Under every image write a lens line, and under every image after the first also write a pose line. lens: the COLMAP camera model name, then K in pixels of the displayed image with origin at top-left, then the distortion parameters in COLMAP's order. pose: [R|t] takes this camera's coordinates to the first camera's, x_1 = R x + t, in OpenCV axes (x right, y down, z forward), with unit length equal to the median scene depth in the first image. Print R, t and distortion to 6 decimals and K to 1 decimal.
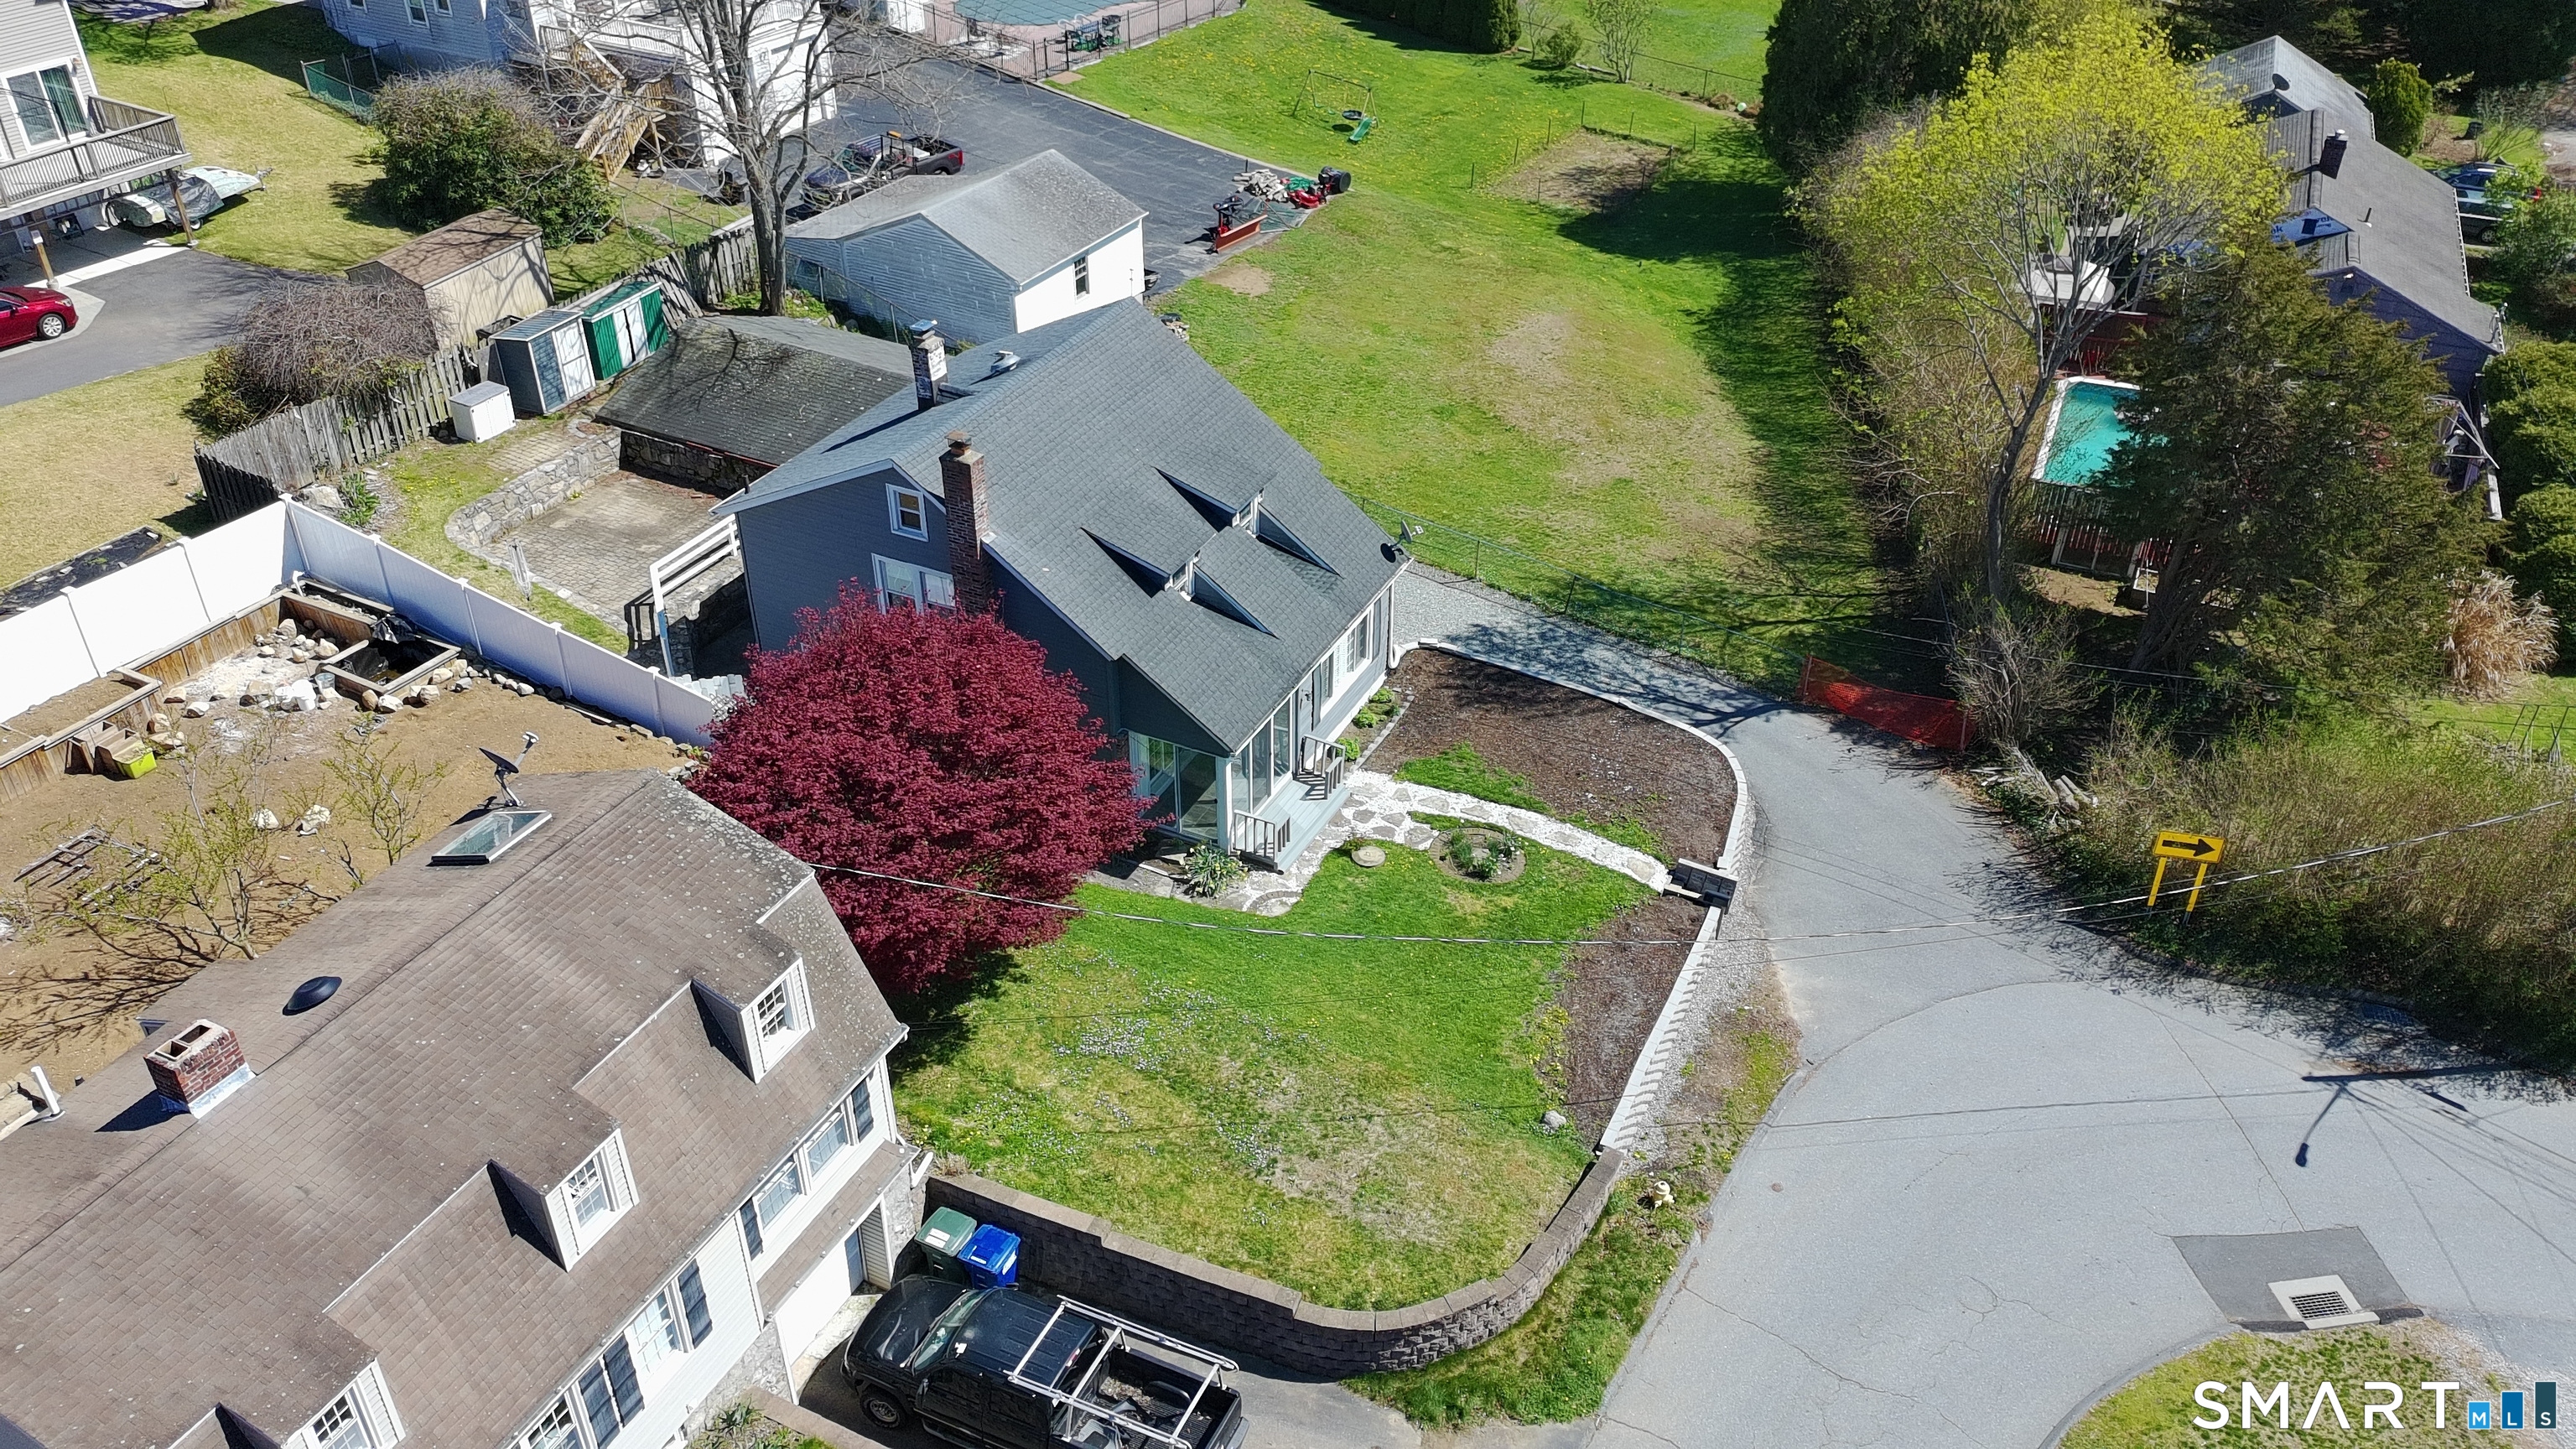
lens RADIAL K [[1983.0, 0, 1288.0], [0, 1983.0, 724.5], [0, 0, 1]] dist [0.039599, -0.023439]
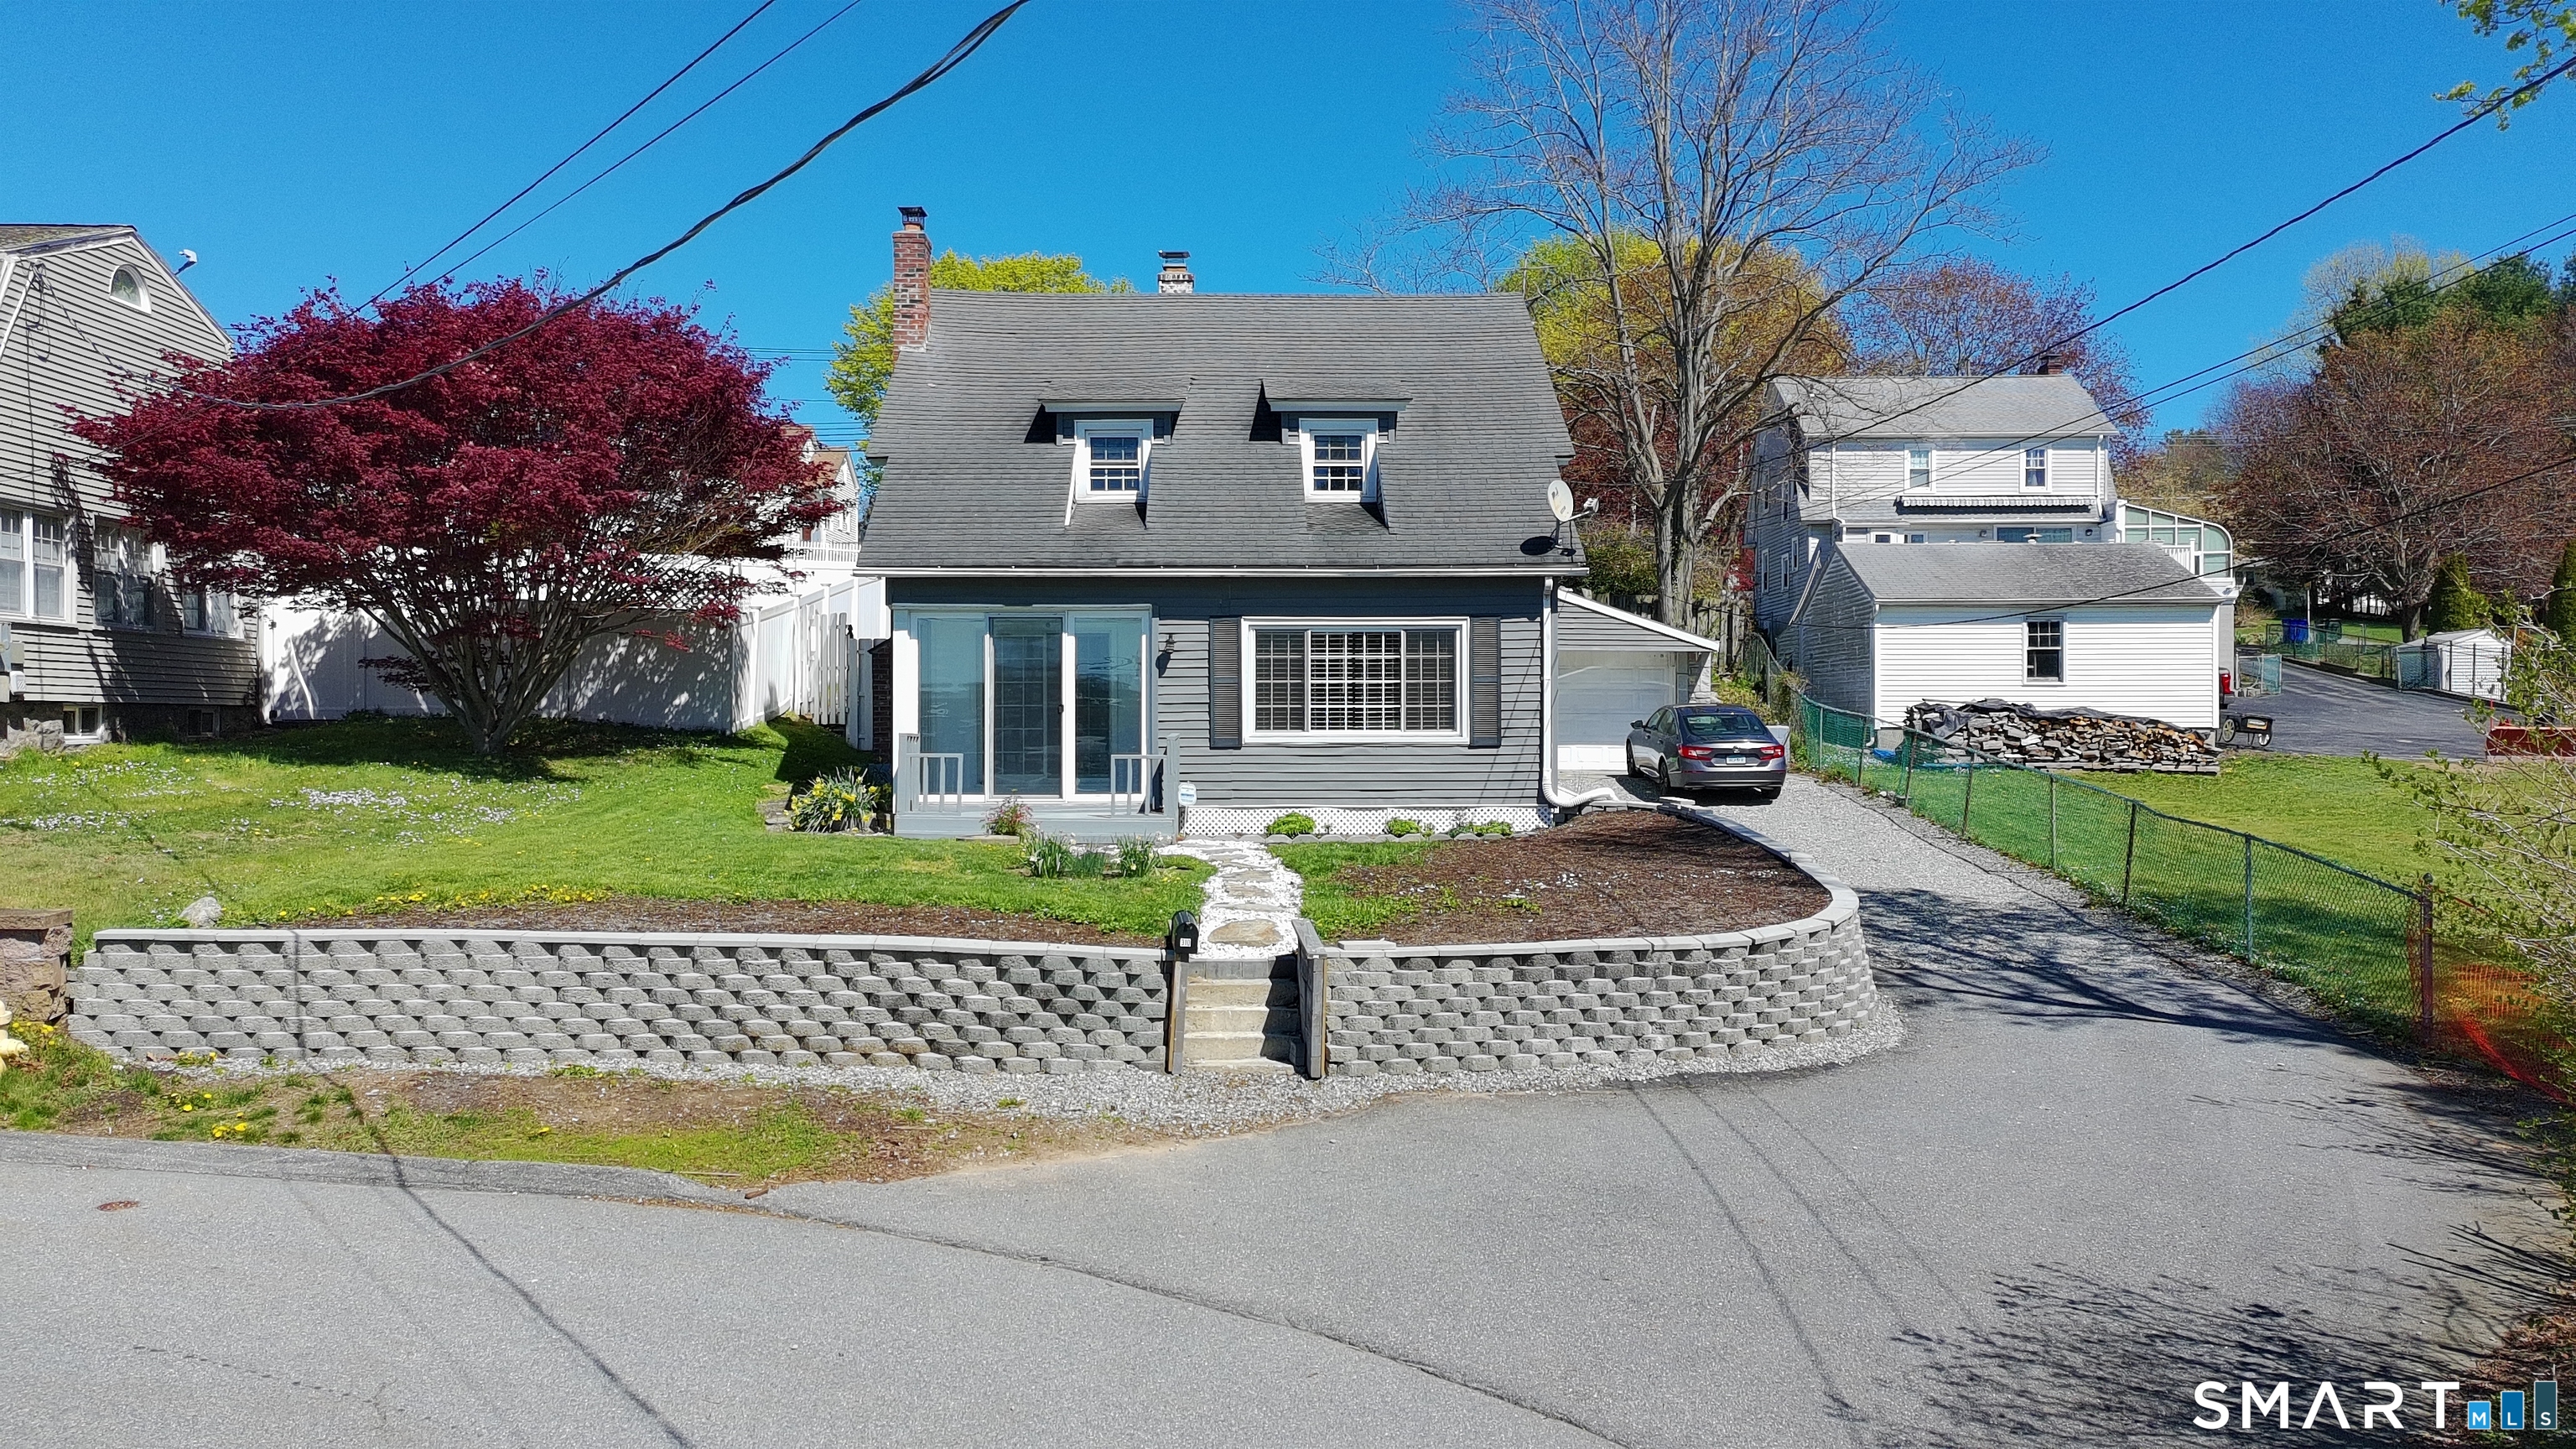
lens RADIAL K [[1983.0, 0, 1288.0], [0, 1983.0, 724.5], [0, 0, 1]] dist [0.039599, -0.023439]
pose [[0.464596, 0.004809, -0.885510, 0.498797], [-0.503668, 0.823912, -0.259782, 0.126983], [0.728333, 0.566697, 0.385209, 0.788068]]
